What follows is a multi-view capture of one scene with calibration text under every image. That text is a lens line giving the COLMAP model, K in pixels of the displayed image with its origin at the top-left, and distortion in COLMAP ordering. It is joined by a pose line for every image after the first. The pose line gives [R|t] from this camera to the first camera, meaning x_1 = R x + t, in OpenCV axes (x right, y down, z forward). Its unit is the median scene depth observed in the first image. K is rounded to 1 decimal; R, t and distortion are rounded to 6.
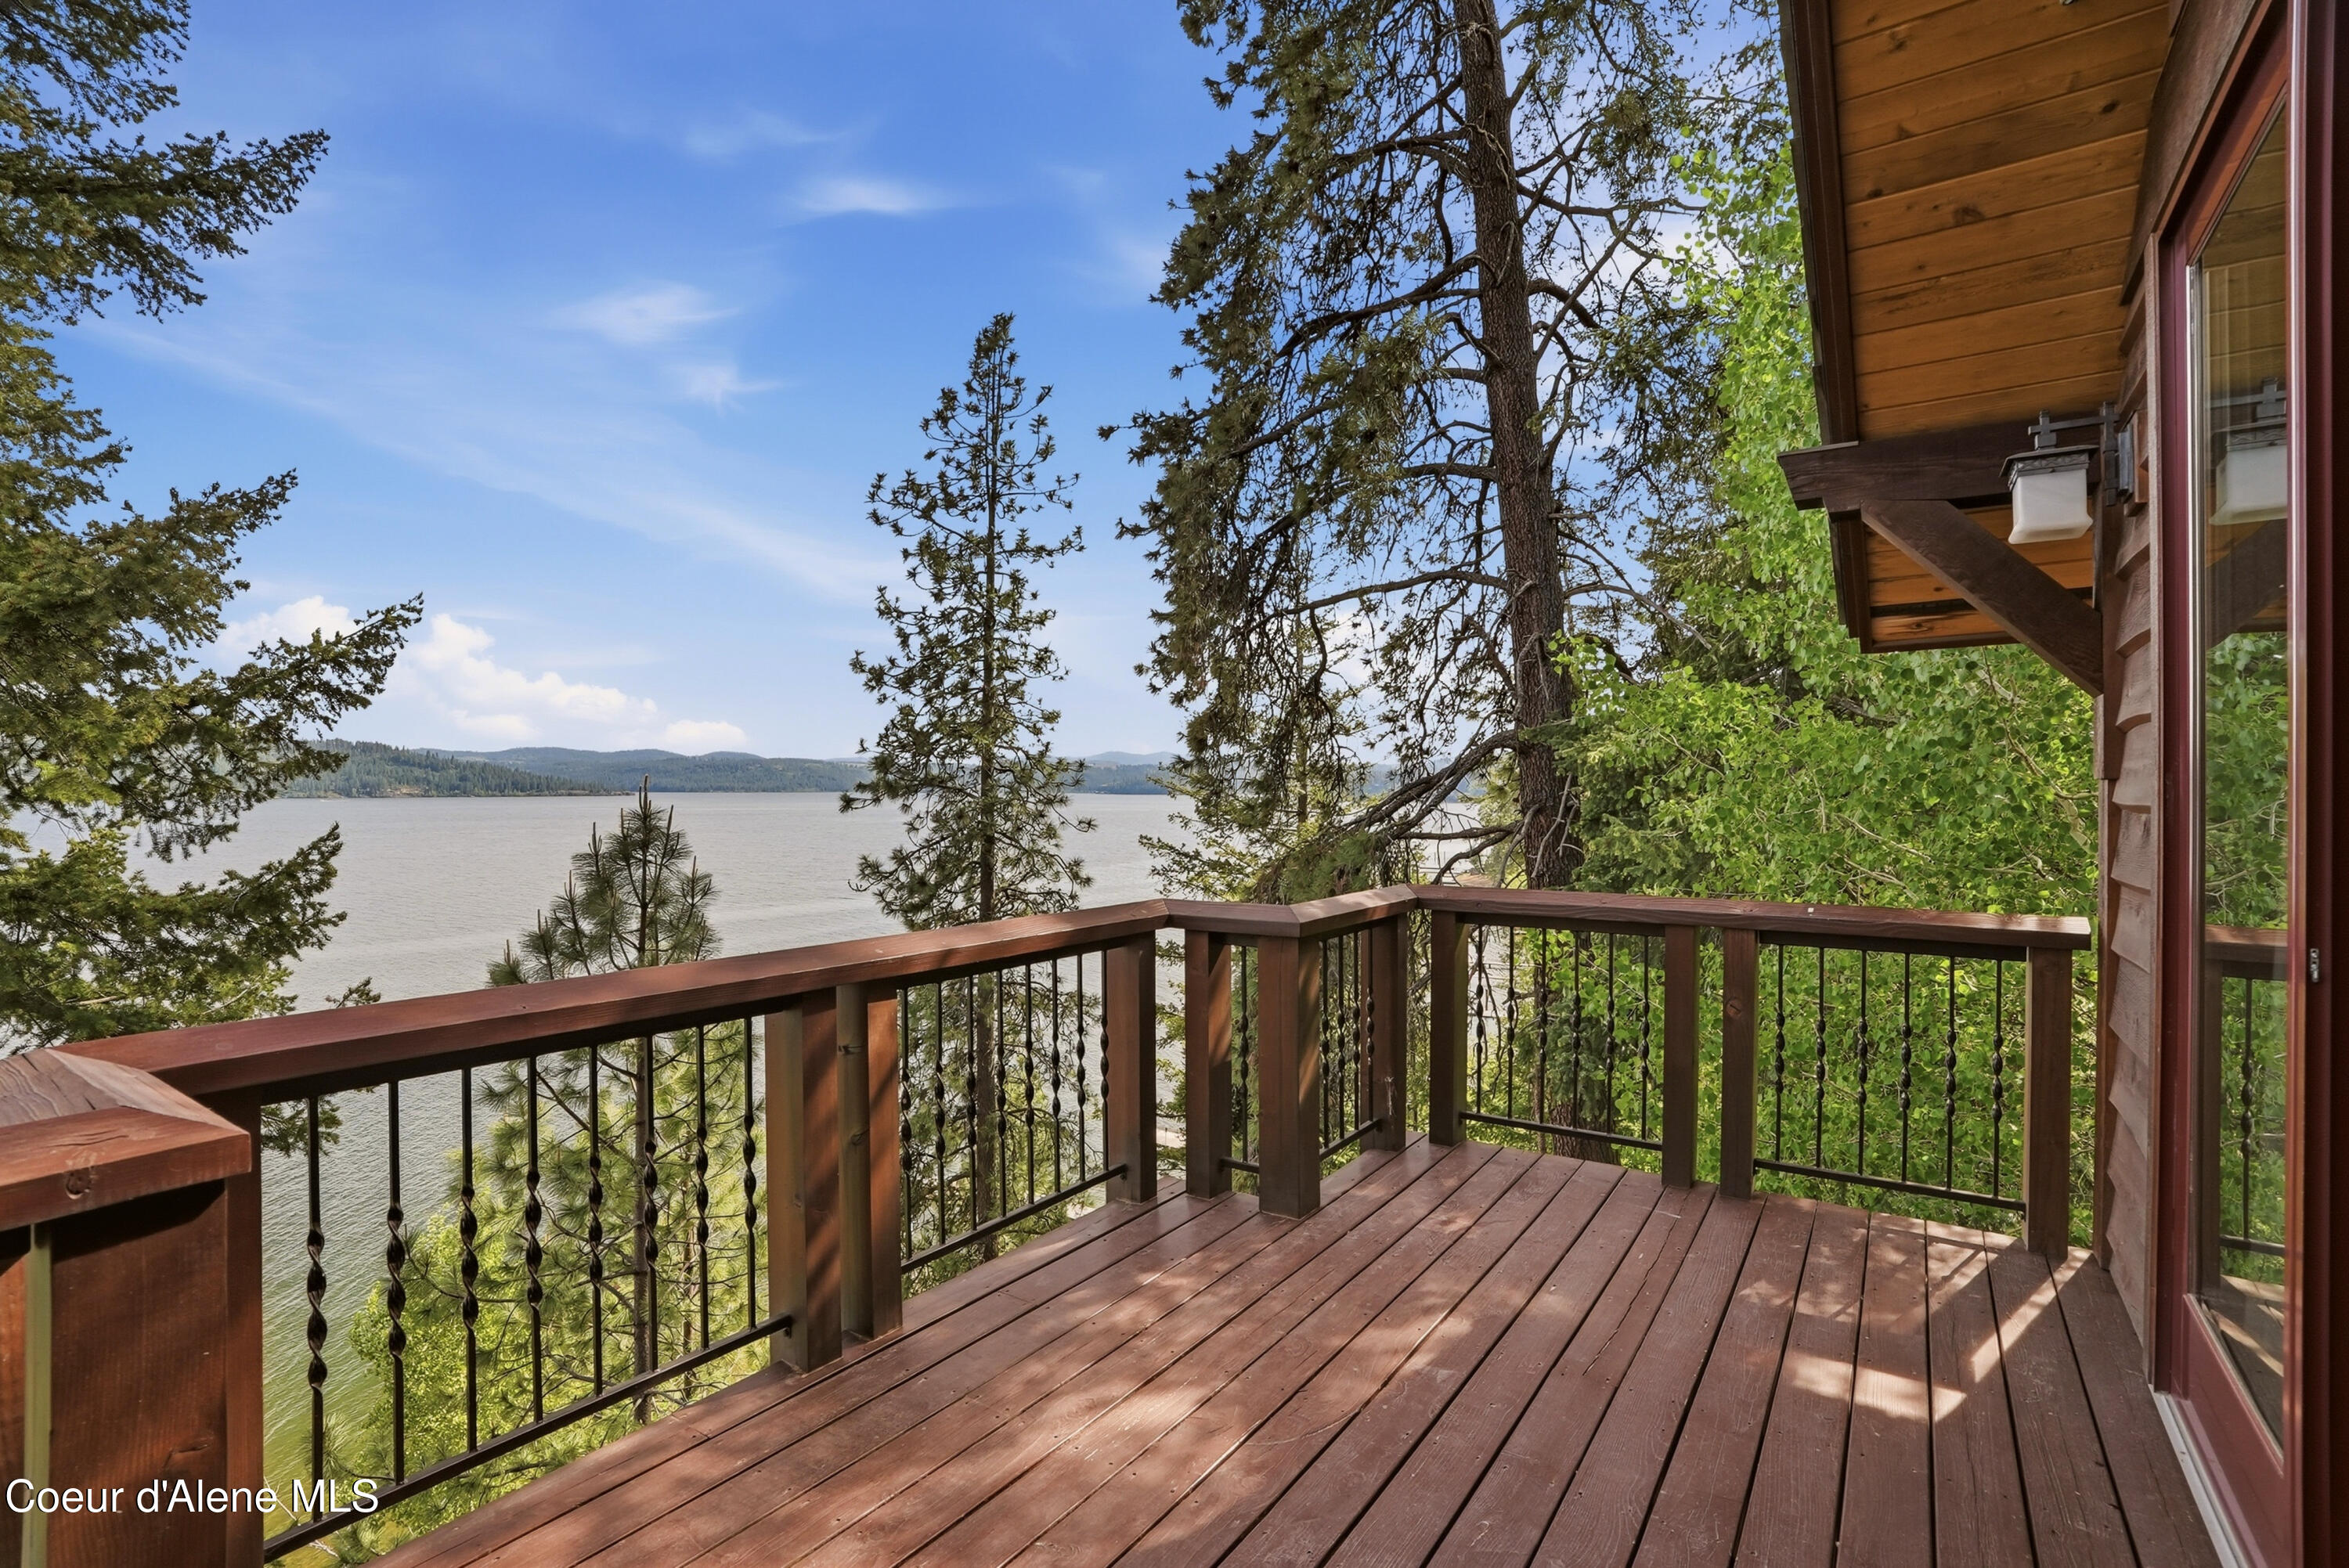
lens RADIAL K [[1067.5, 0, 1174.5], [0, 1067.5, 784.0], [0, 0, 1]] dist [-0.029447, 0.010941]
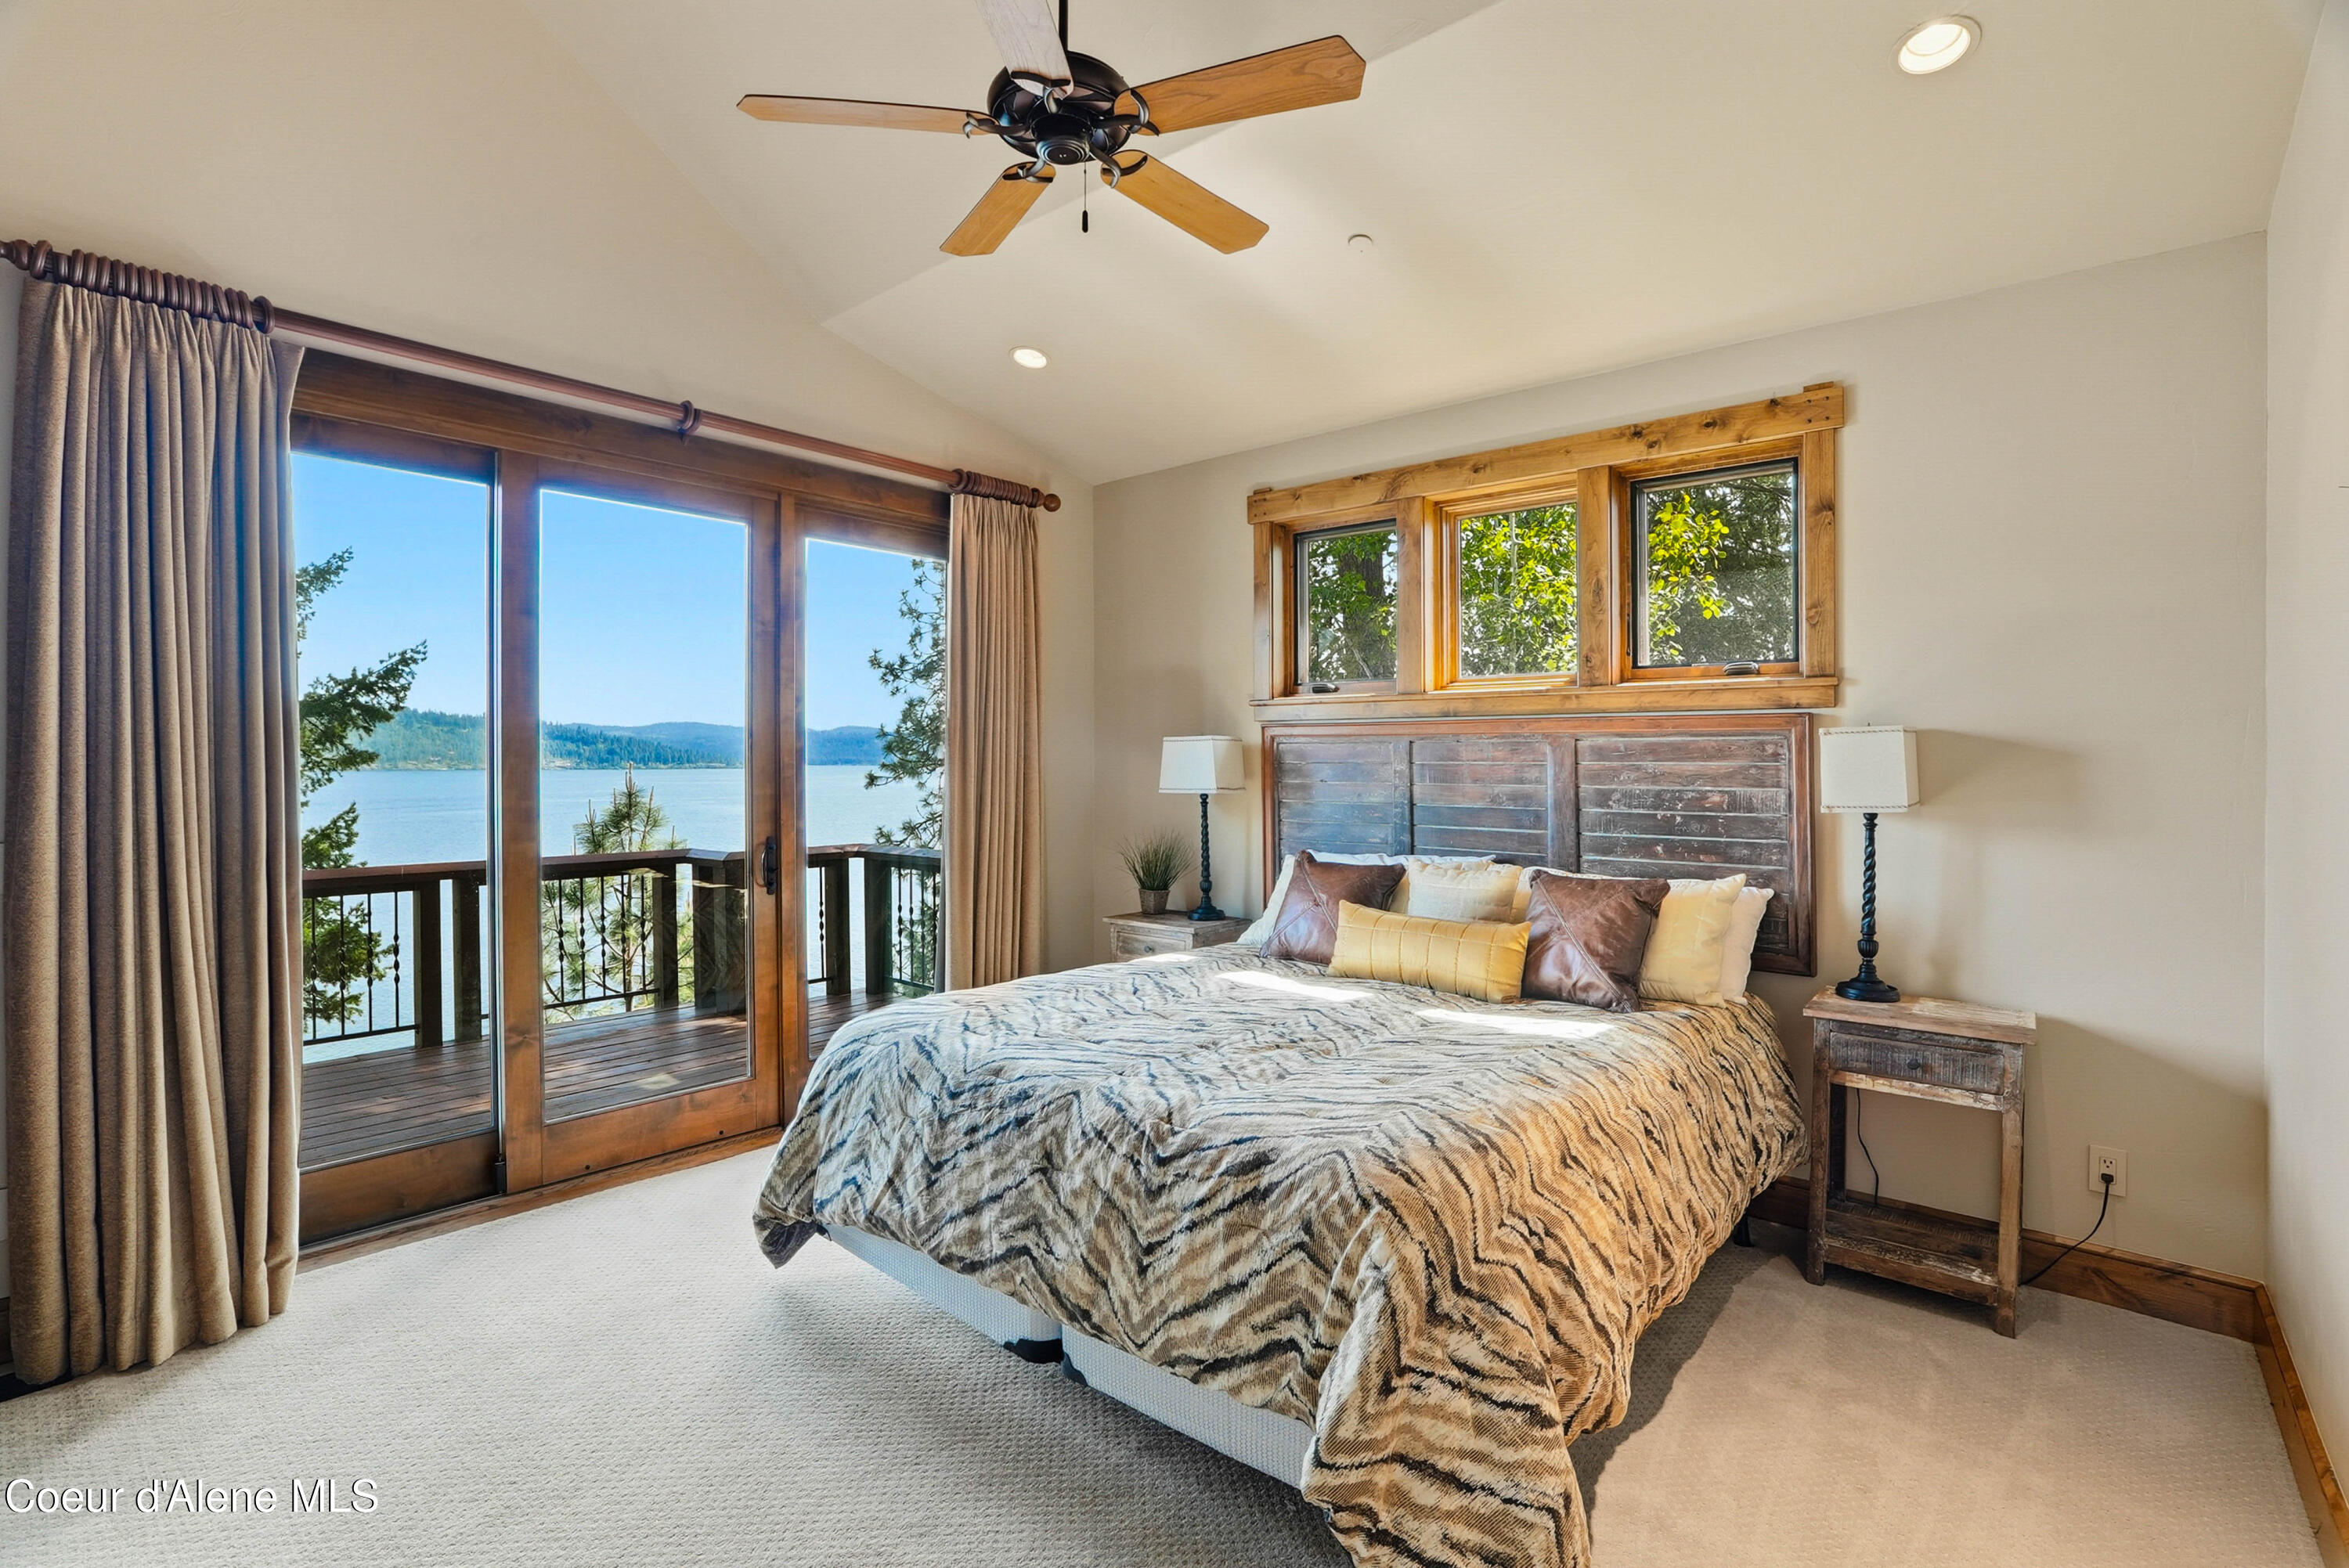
lens RADIAL K [[1051.3, 0, 1181.8], [0, 1051.3, 775.7], [0, 0, 1]] dist [-0.000129, -0.000217]
pose [[0.995385, 0.003803, -0.095891, 0.438083], [-0.002217, 0.999859, 0.016637, -0.023172], [0.095941, -0.016347, 0.995253, -0.320631]]
